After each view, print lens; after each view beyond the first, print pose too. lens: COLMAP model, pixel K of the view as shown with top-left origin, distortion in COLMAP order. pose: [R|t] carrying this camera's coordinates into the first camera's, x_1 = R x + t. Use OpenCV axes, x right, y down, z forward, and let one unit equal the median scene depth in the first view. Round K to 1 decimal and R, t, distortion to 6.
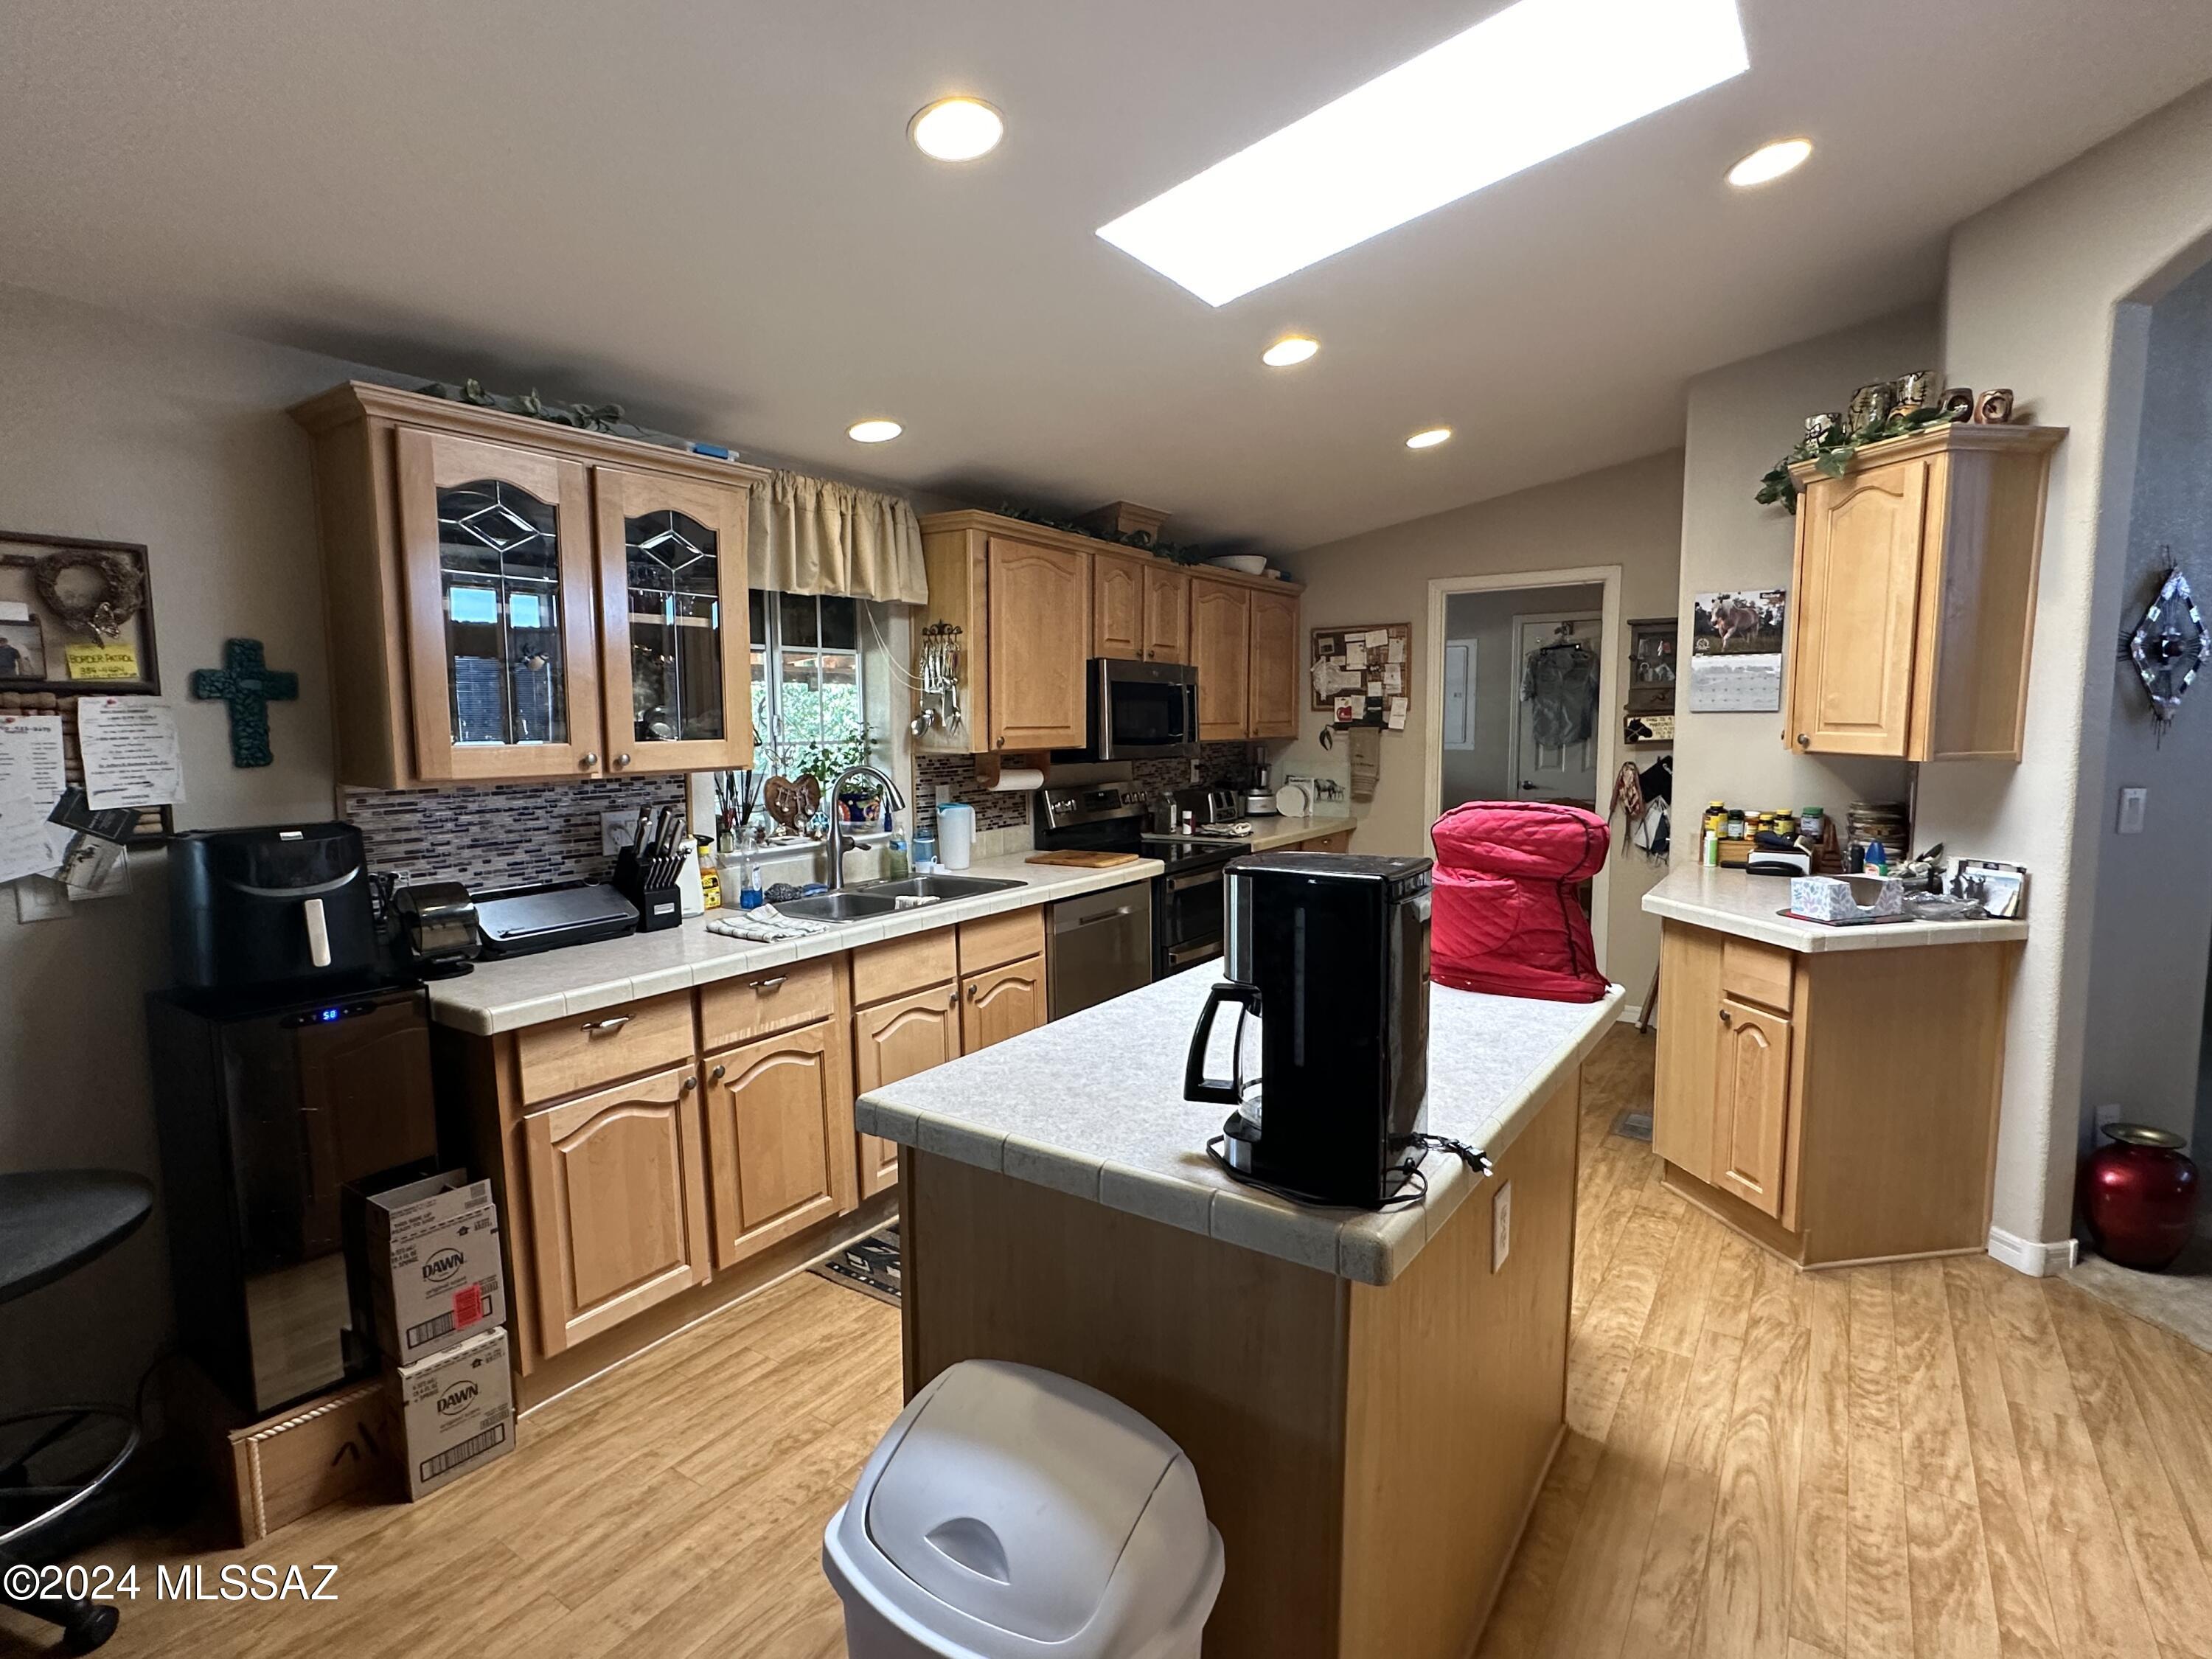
lens RADIAL K [[1079.6, 0, 1111.7], [0, 1079.6, 832.7], [0, 0, 1]] dist [-0.001931, 0.003042]
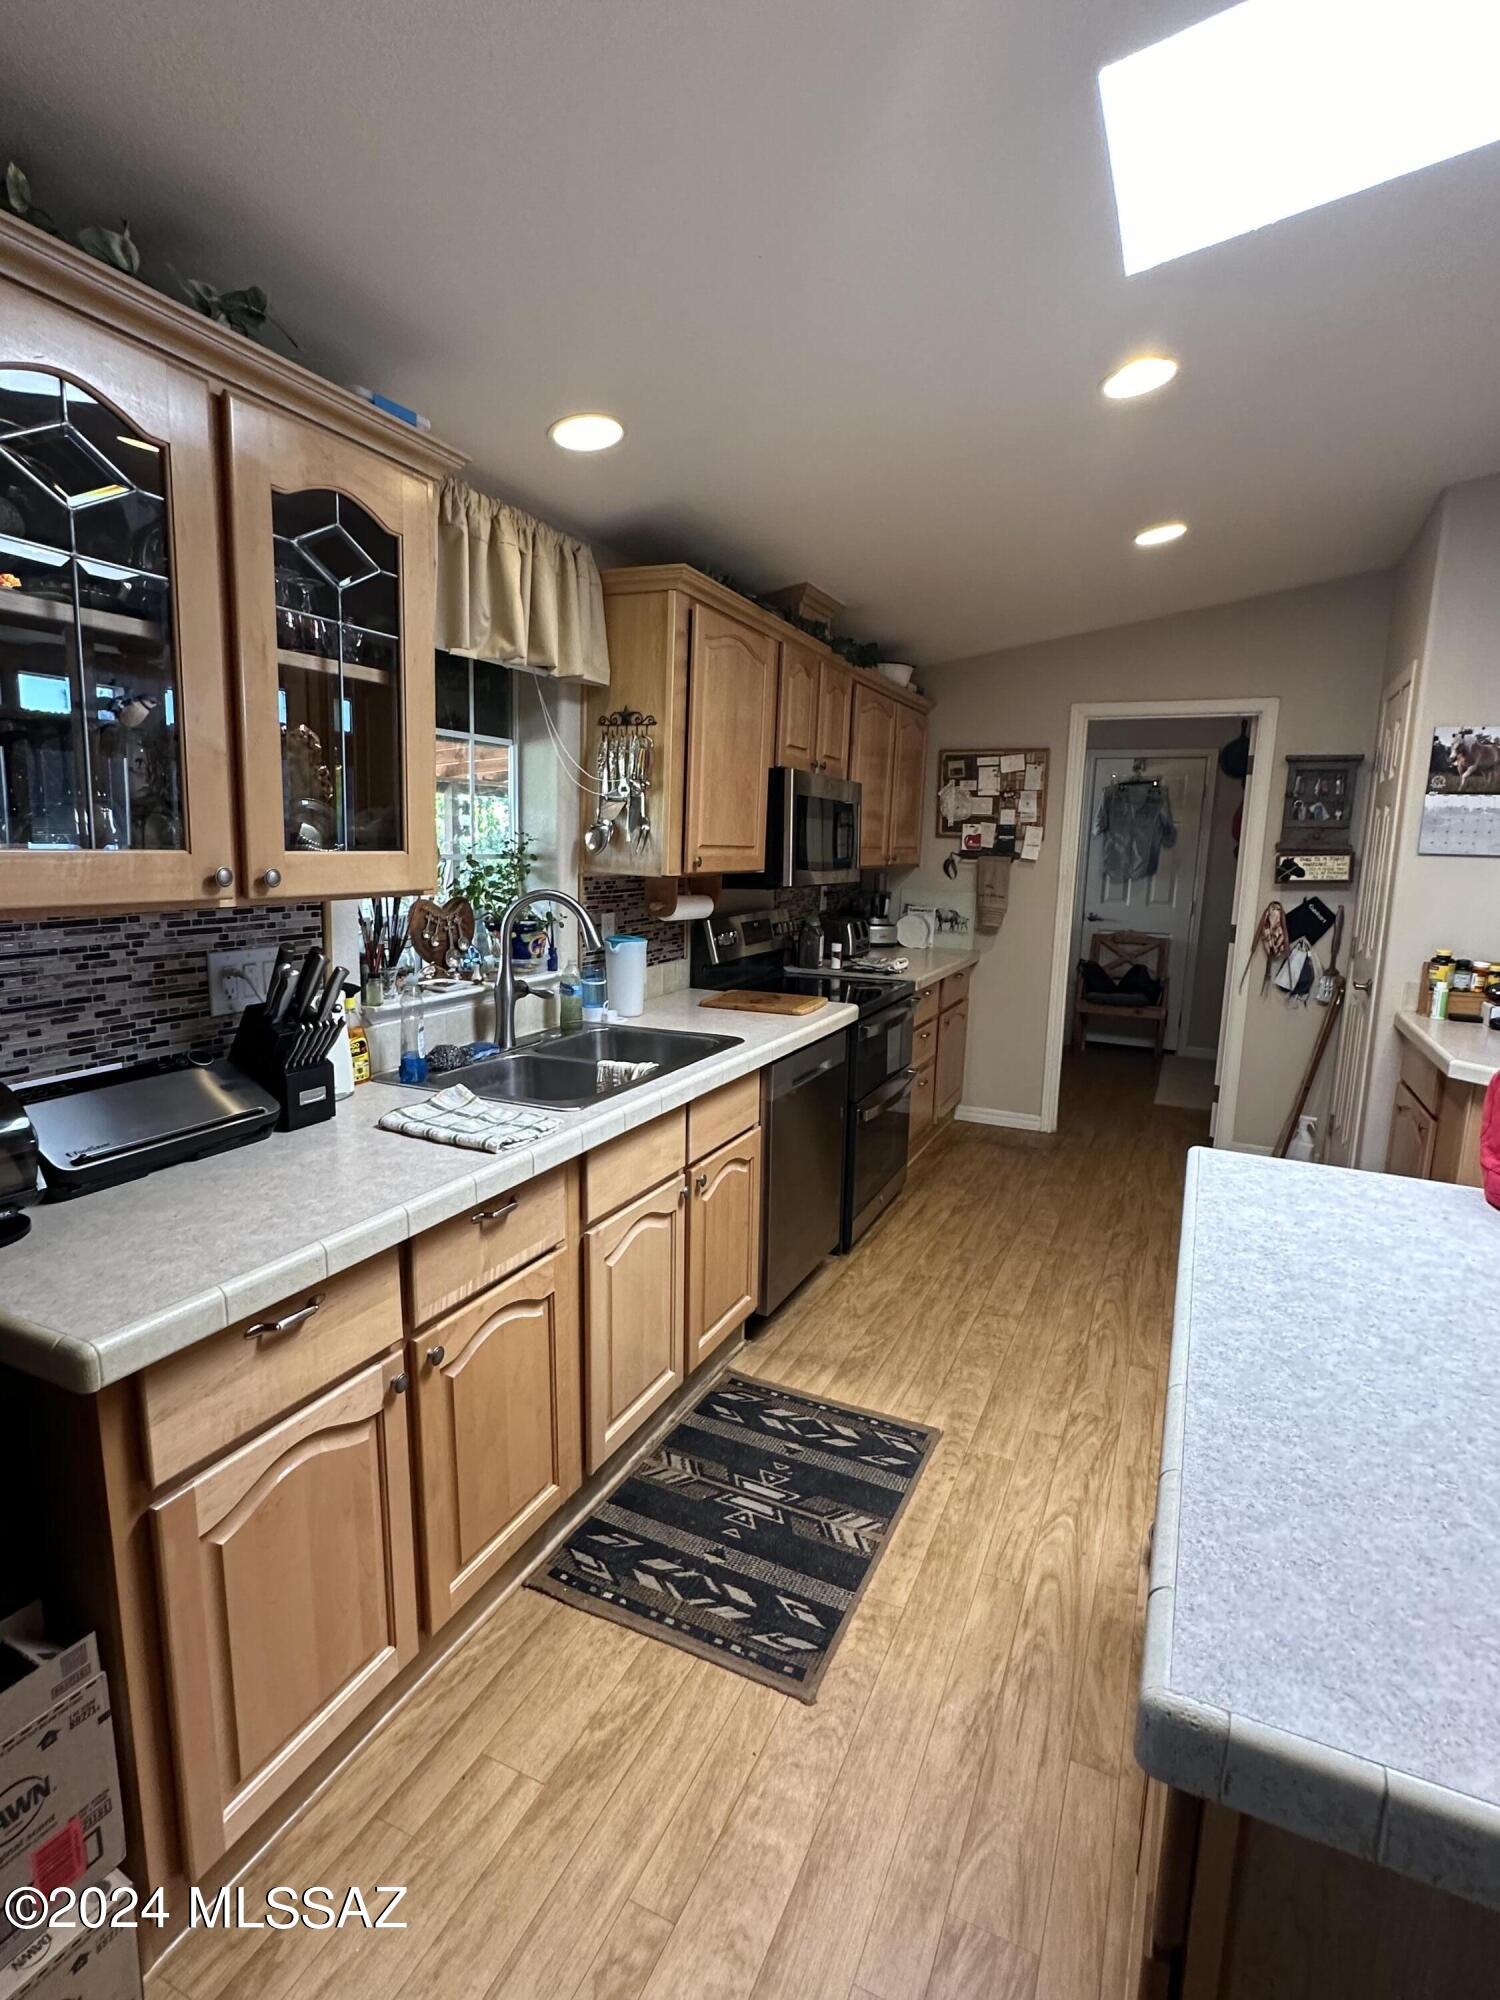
lens RADIAL K [[976.1, 0, 746.2], [0, 976.1, 999.4], [0, 0, 1]] dist [-0.001931, 0.003042]
pose [[0.986237, 0.009087, 0.165087, -0.208979], [-0.018627, 0.998238, 0.056332, -0.026554], [-0.164284, -0.058632, 0.984669, 0.294535]]
